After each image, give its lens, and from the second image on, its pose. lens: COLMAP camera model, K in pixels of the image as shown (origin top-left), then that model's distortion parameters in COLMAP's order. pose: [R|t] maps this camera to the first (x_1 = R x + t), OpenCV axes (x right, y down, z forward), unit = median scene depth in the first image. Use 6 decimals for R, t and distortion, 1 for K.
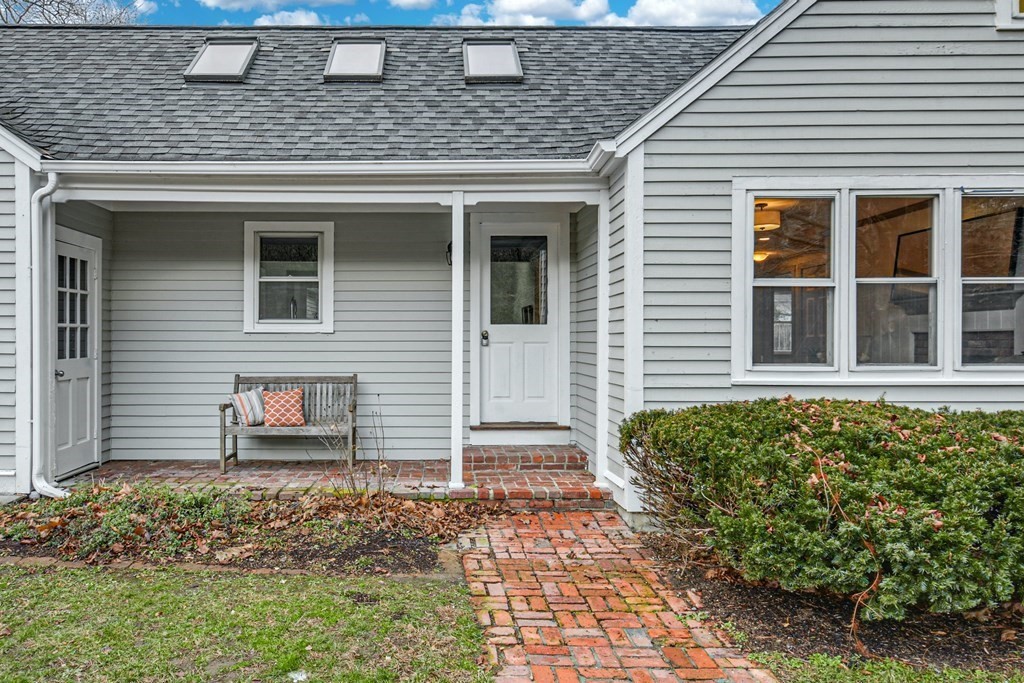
lens RADIAL K [[842.9, 0, 454.1], [0, 842.9, 336.8], [0, 0, 1]] dist [0.019743, 0.044775]
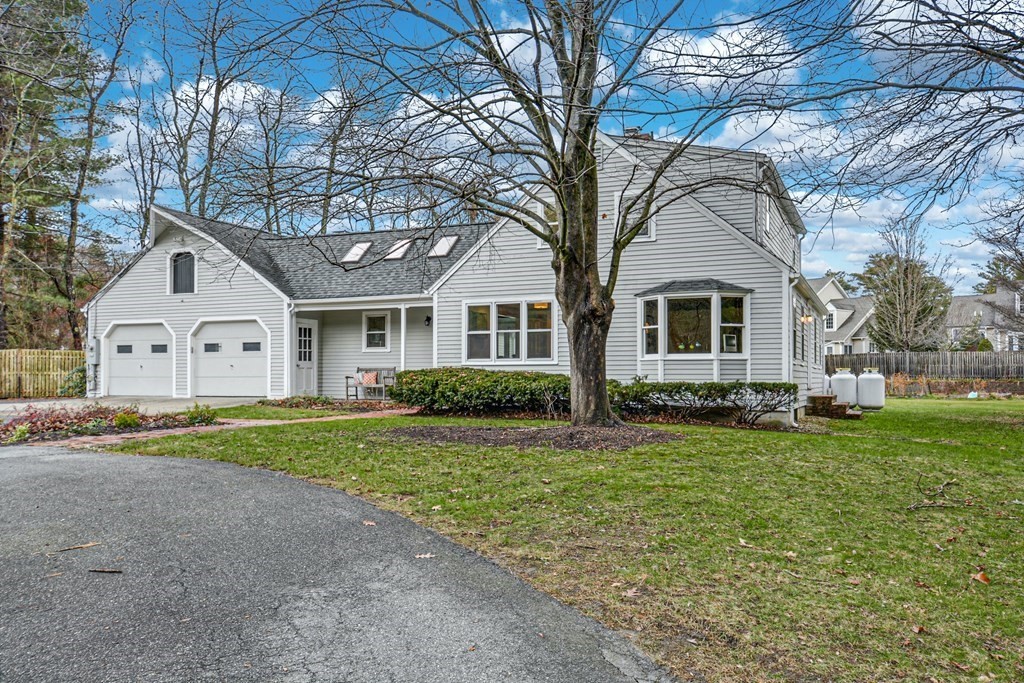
lens RADIAL K [[842.9, 0, 475.6], [0, 842.9, 357.1], [0, 0, 1]] dist [0.019743, 0.044775]
pose [[0.904373, -0.009028, -0.426646, 1.484177], [0.001286, 0.999829, -0.018431, 0.072702], [0.426740, 0.016120, 0.904231, -1.570851]]
